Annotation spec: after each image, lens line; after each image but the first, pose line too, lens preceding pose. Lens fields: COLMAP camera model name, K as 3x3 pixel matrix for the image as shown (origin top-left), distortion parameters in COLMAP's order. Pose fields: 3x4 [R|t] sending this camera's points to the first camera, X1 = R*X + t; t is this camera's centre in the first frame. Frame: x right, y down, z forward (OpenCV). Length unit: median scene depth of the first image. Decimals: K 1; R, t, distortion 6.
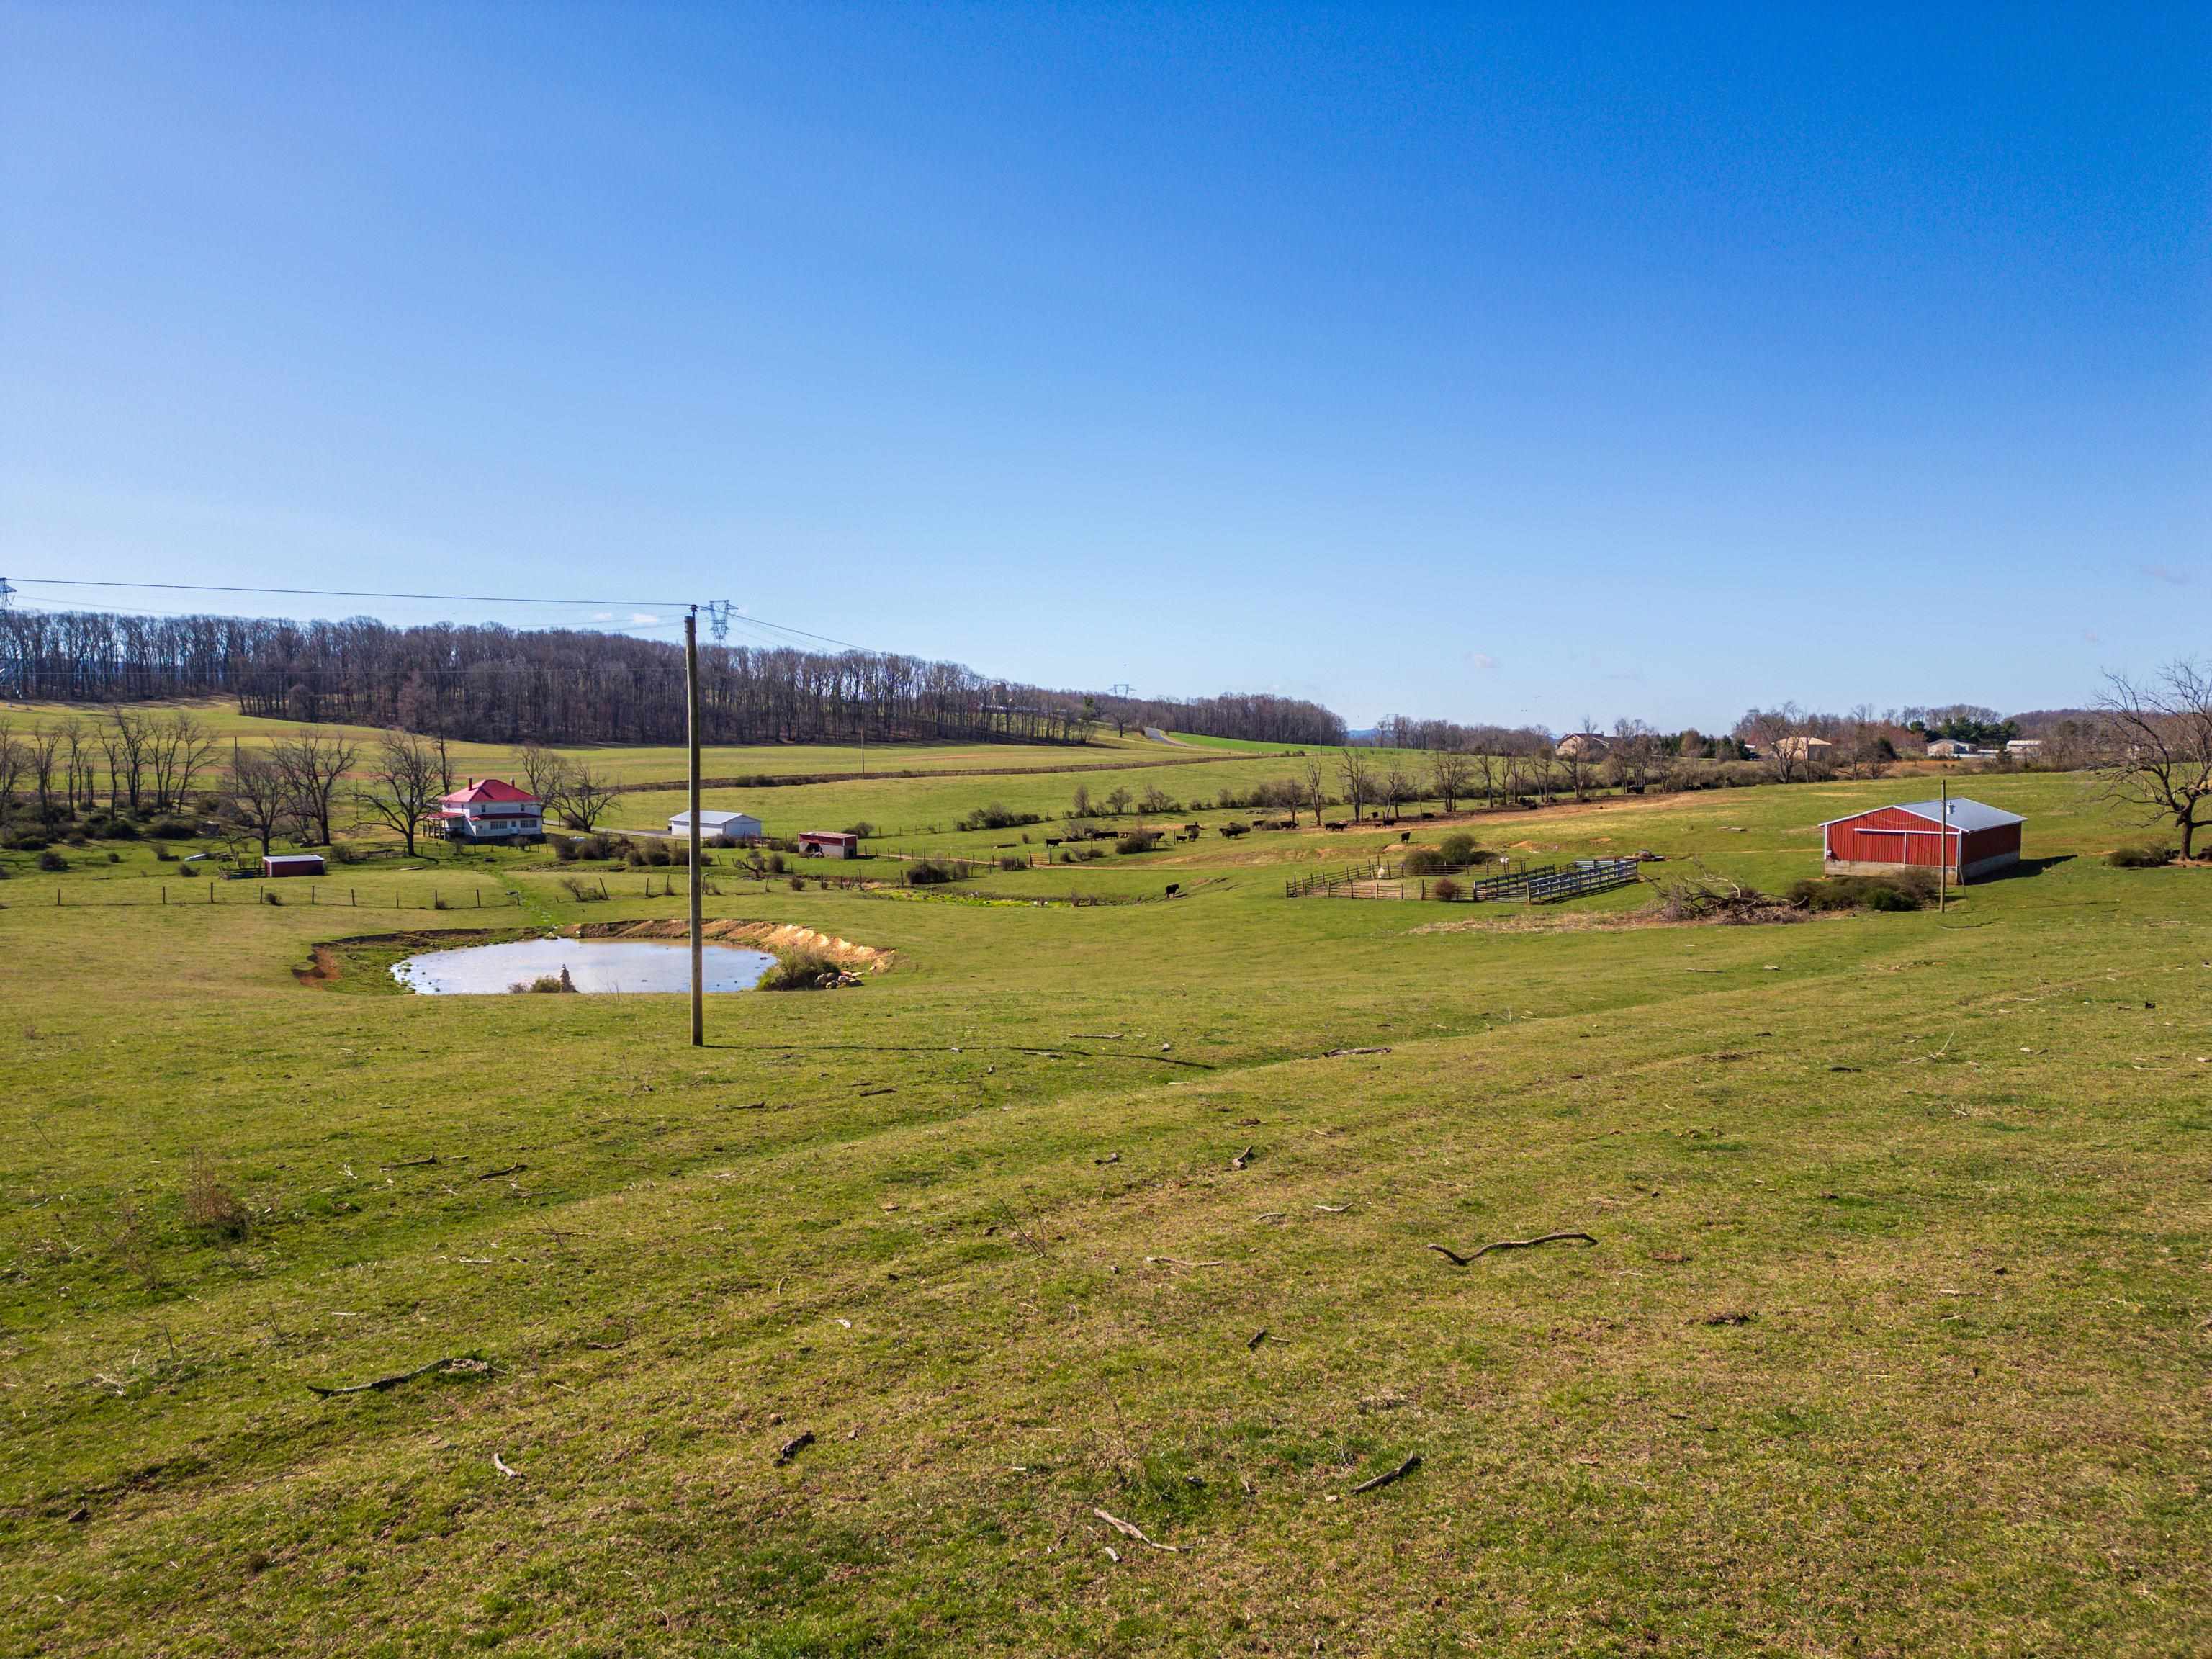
lens RADIAL K [[1533.1, 0, 1109.0], [0, 1533.1, 832.6], [0, 0, 1]] dist [0.080131, -0.072318]
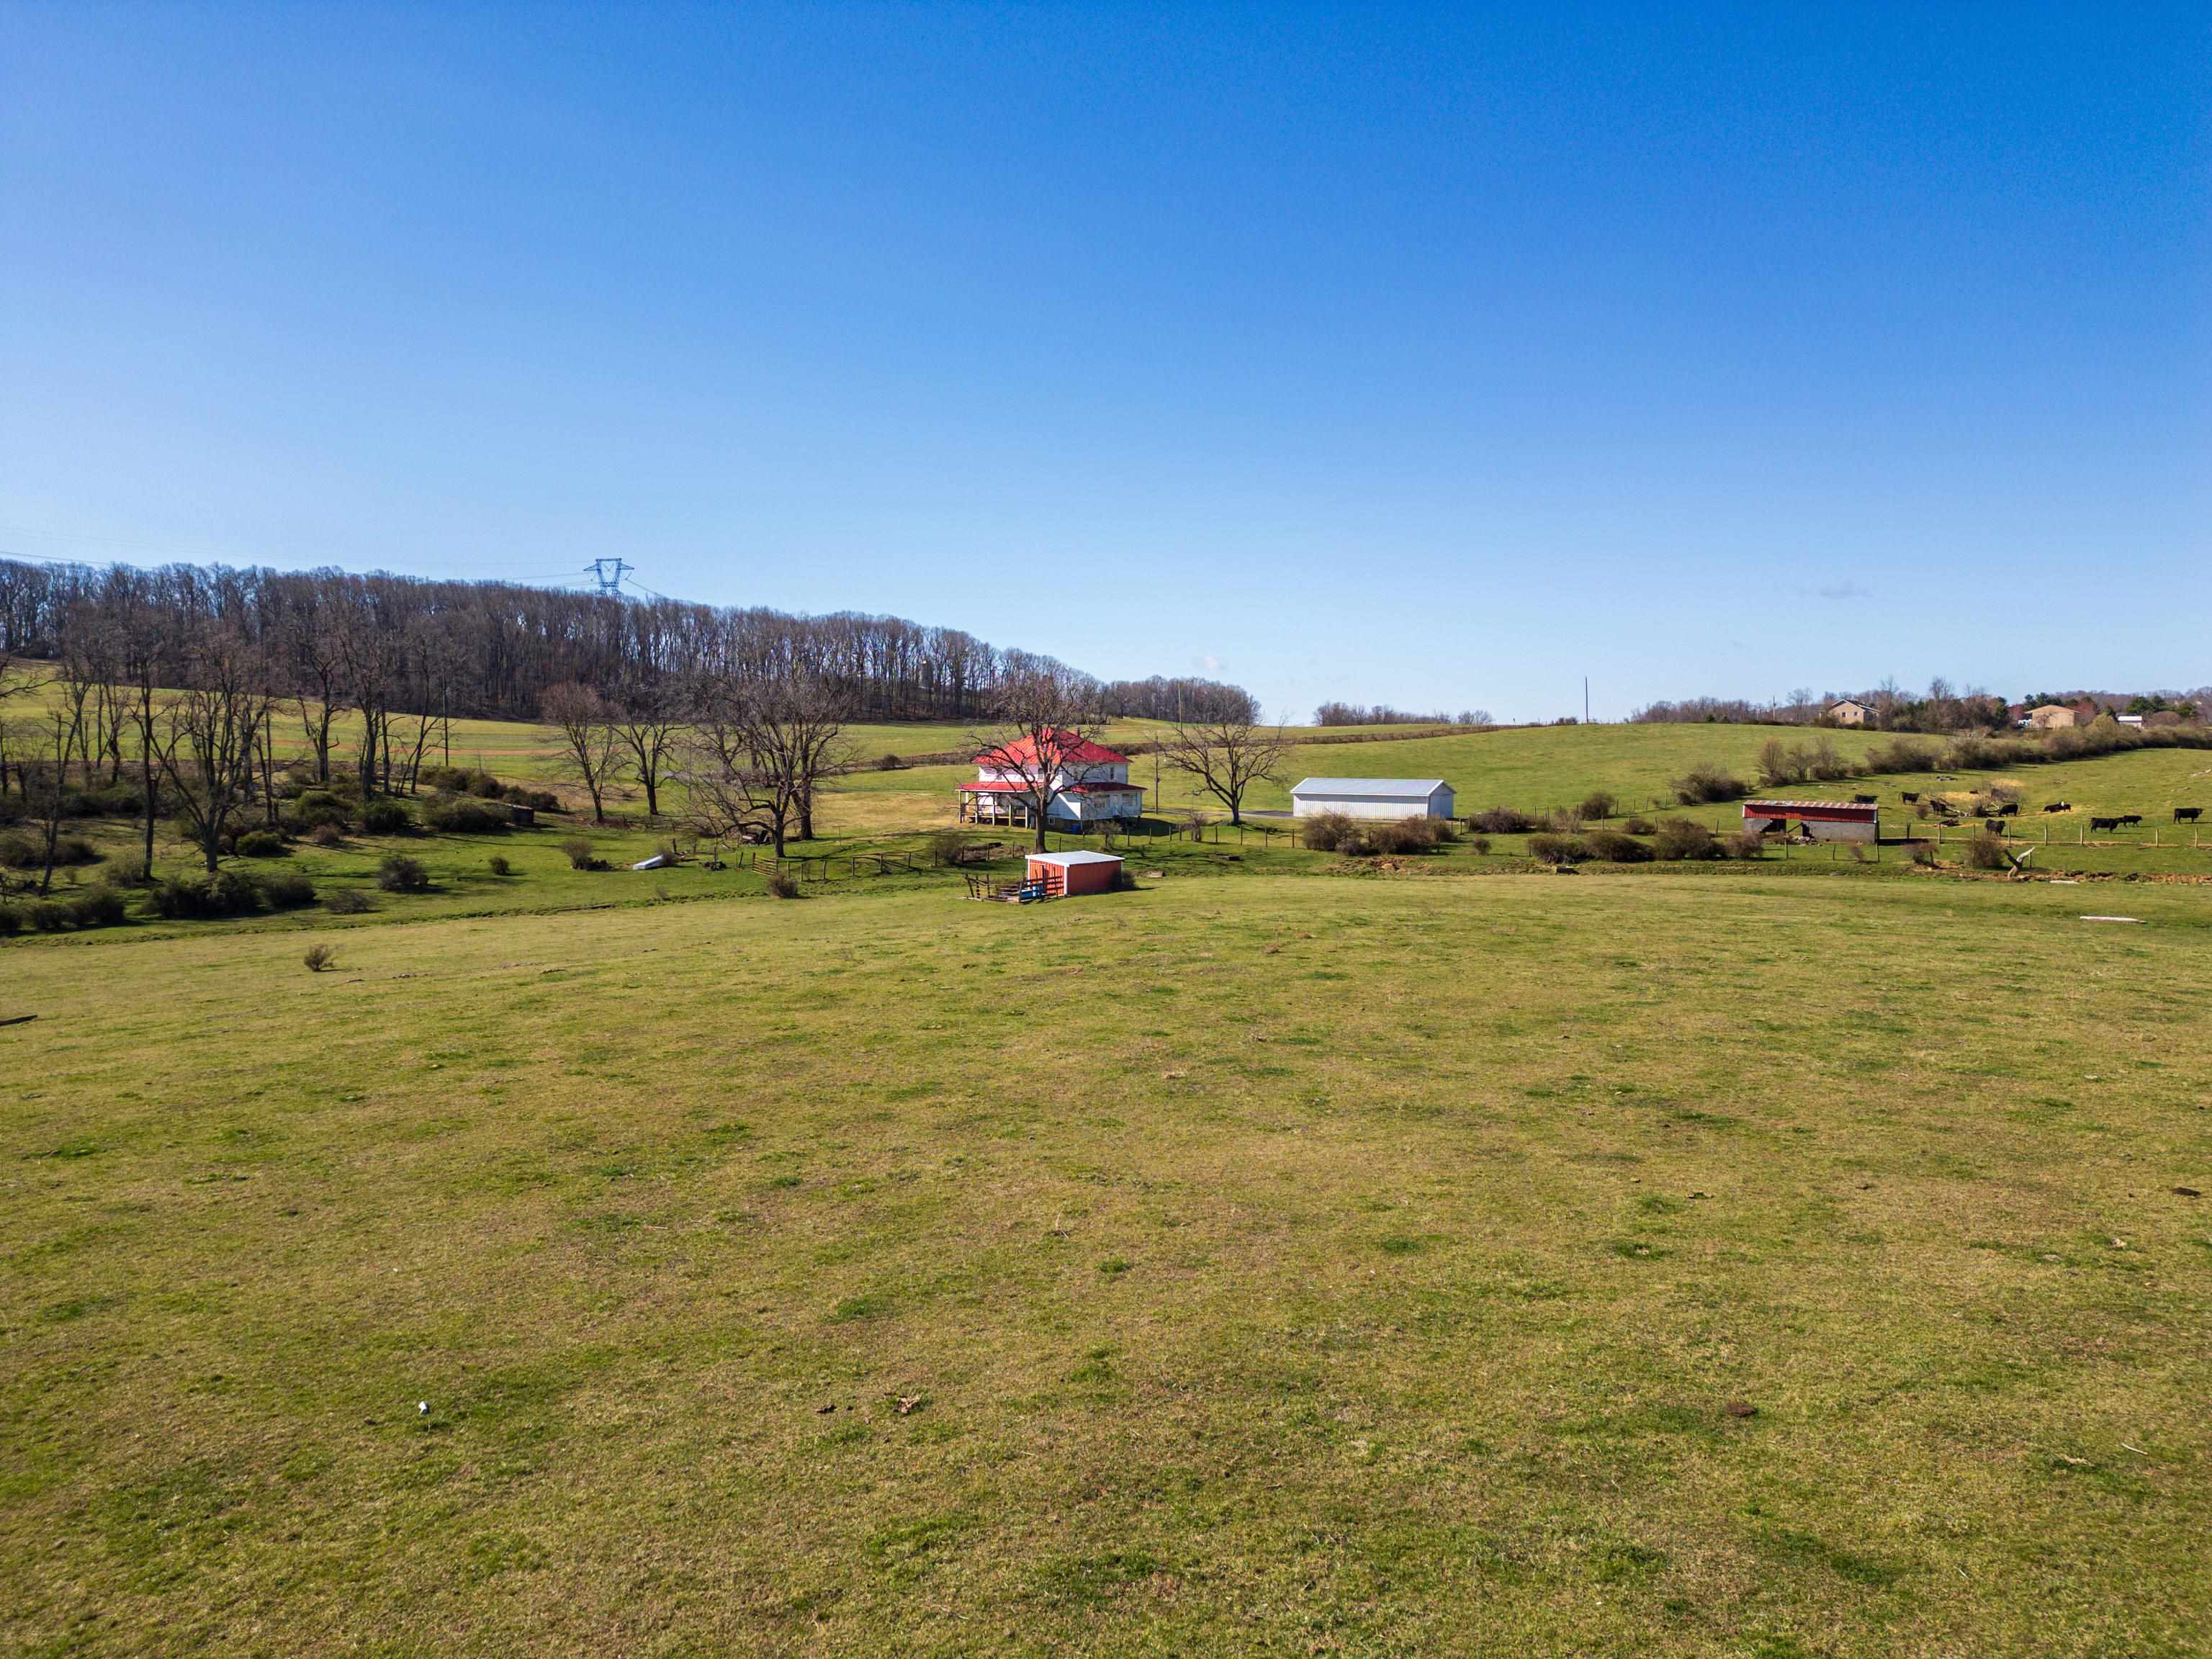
lens RADIAL K [[1533.1, 0, 1105.0], [0, 1533.1, 830.2], [0, 0, 1]] dist [0.080131, -0.072318]
pose [[0.982689, -0.012782, 0.184820, -0.496723], [0.013181, 0.999913, -0.000932, 0.006711], [-0.184791, 0.003352, 0.982772, 0.412664]]
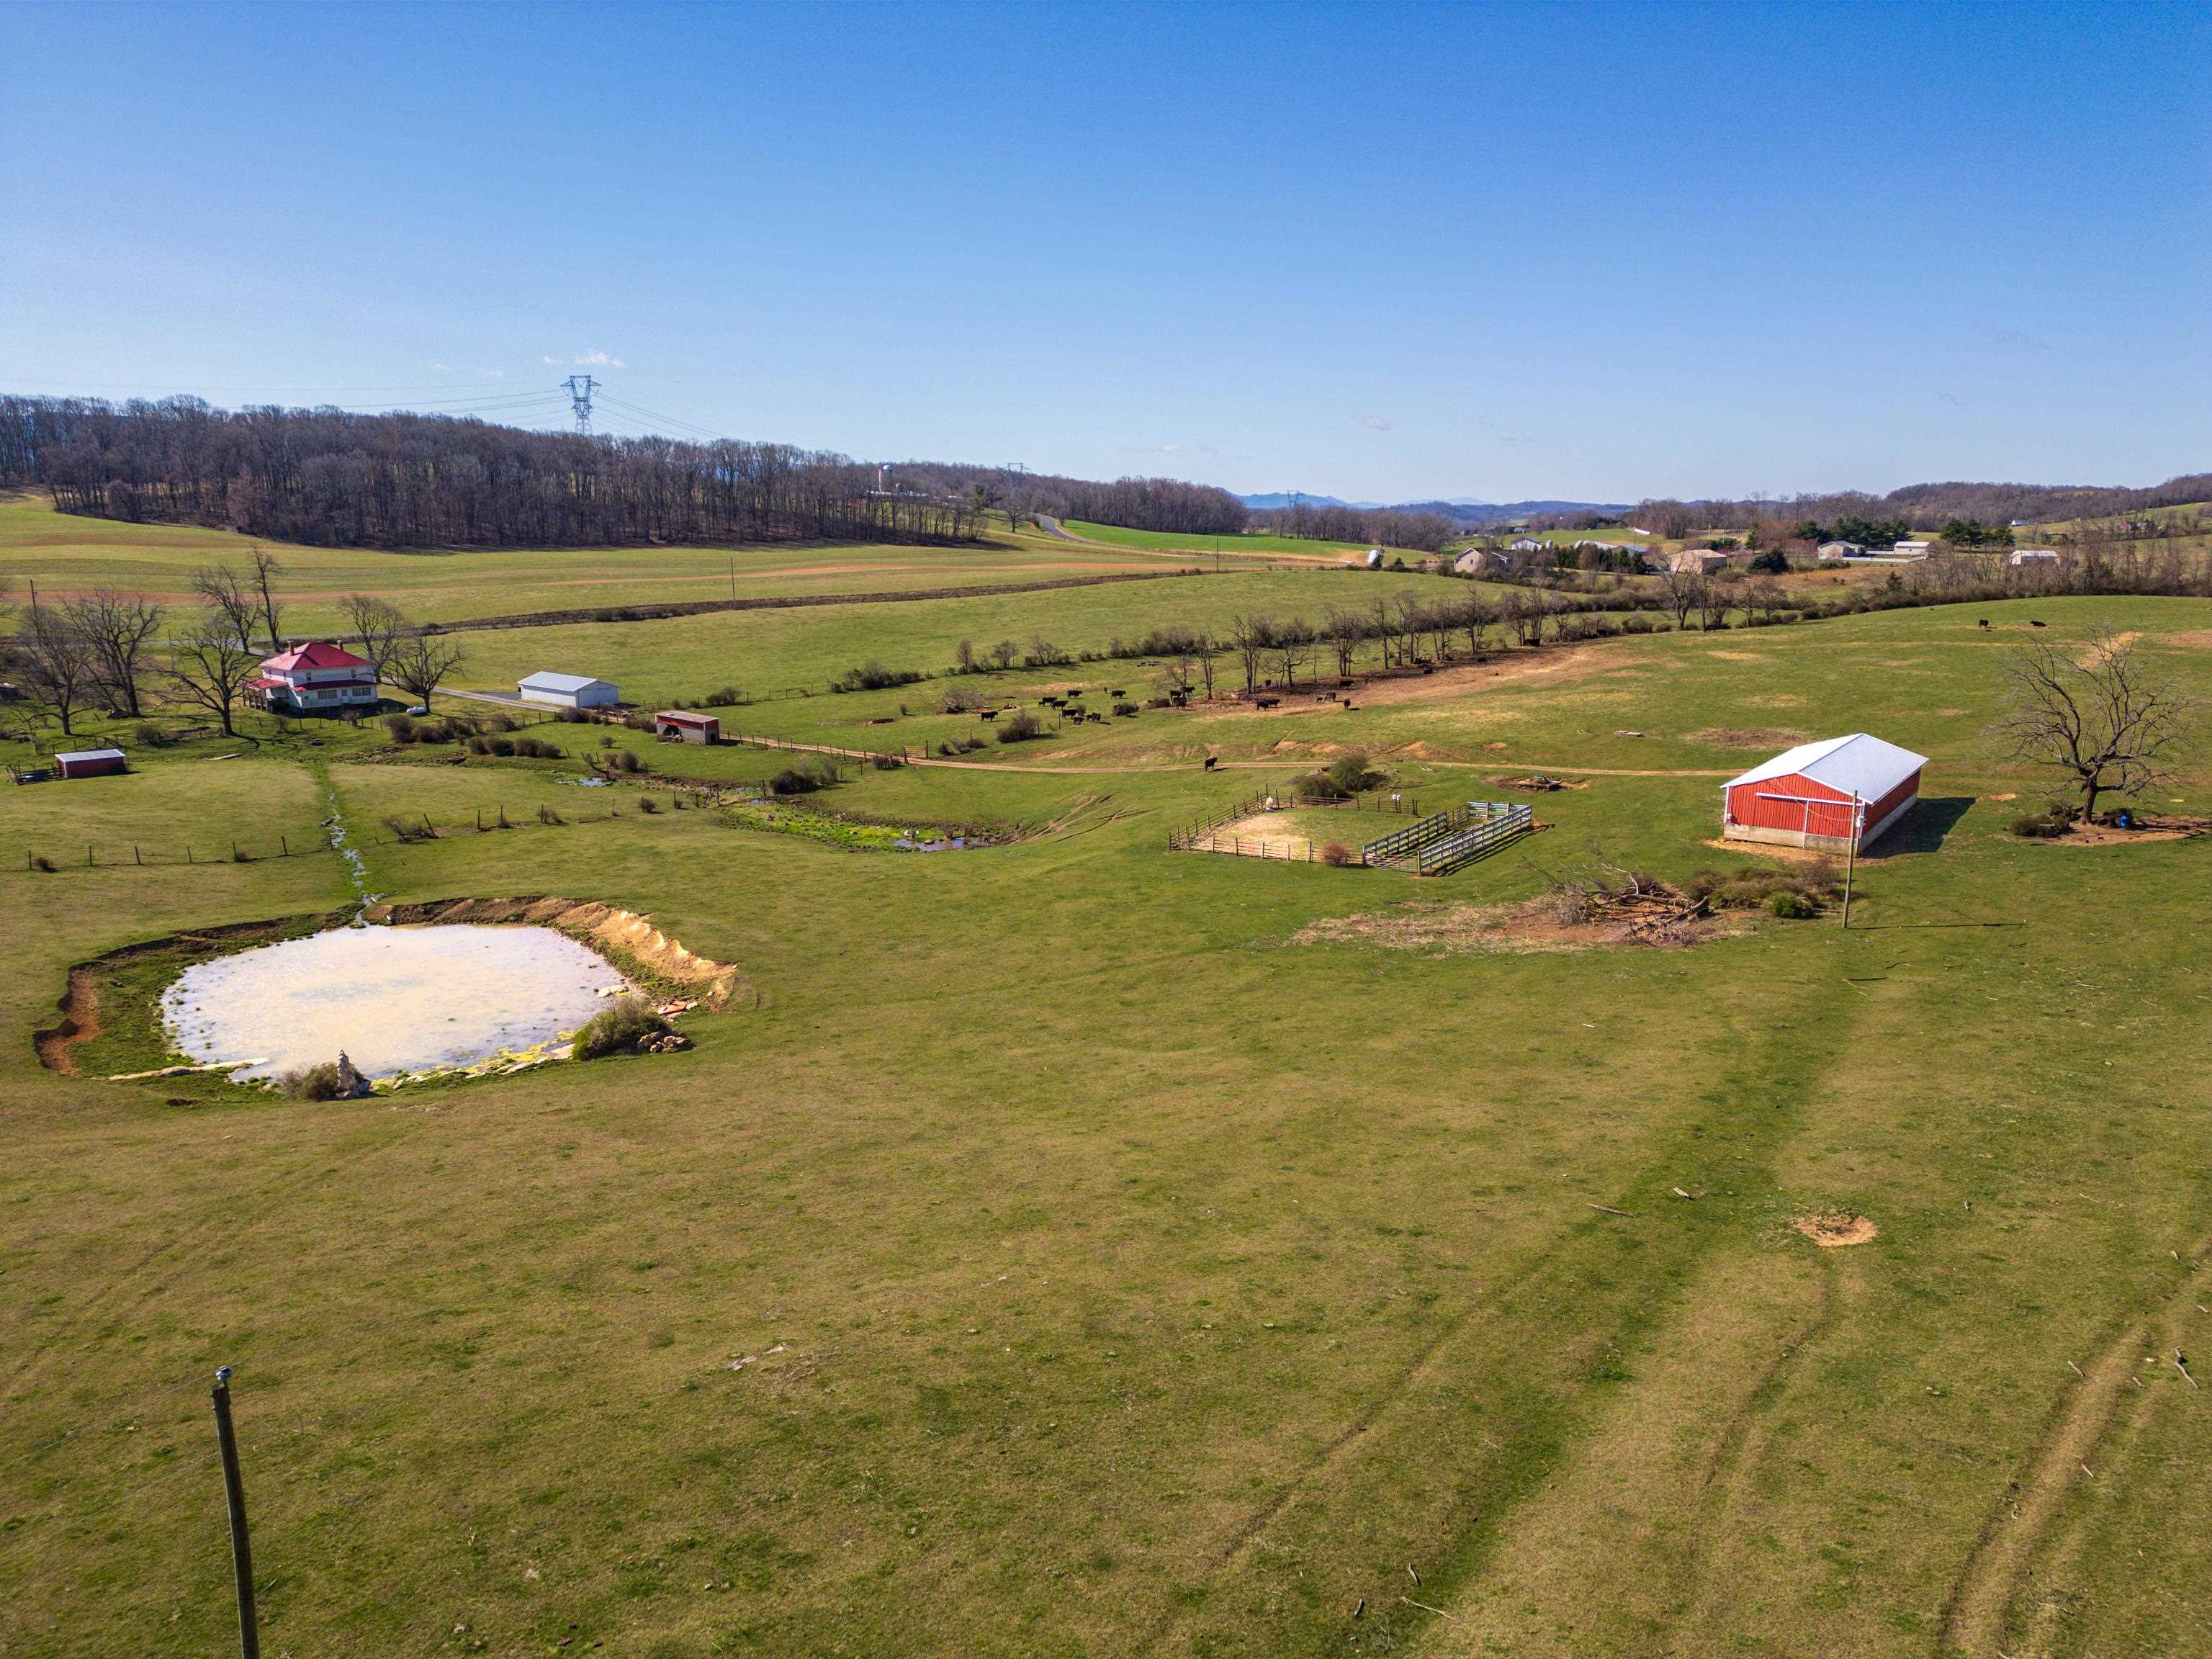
lens RADIAL K [[1533.1, 0, 1109.0], [0, 1533.1, 832.3], [0, 0, 1]] dist [0.080131, -0.072318]
pose [[0.997860, -0.011068, 0.064441, 0.010292], [0.001303, 0.988739, 0.149647, -0.061400], [-0.065372, -0.149243, 0.986637, 0.041169]]
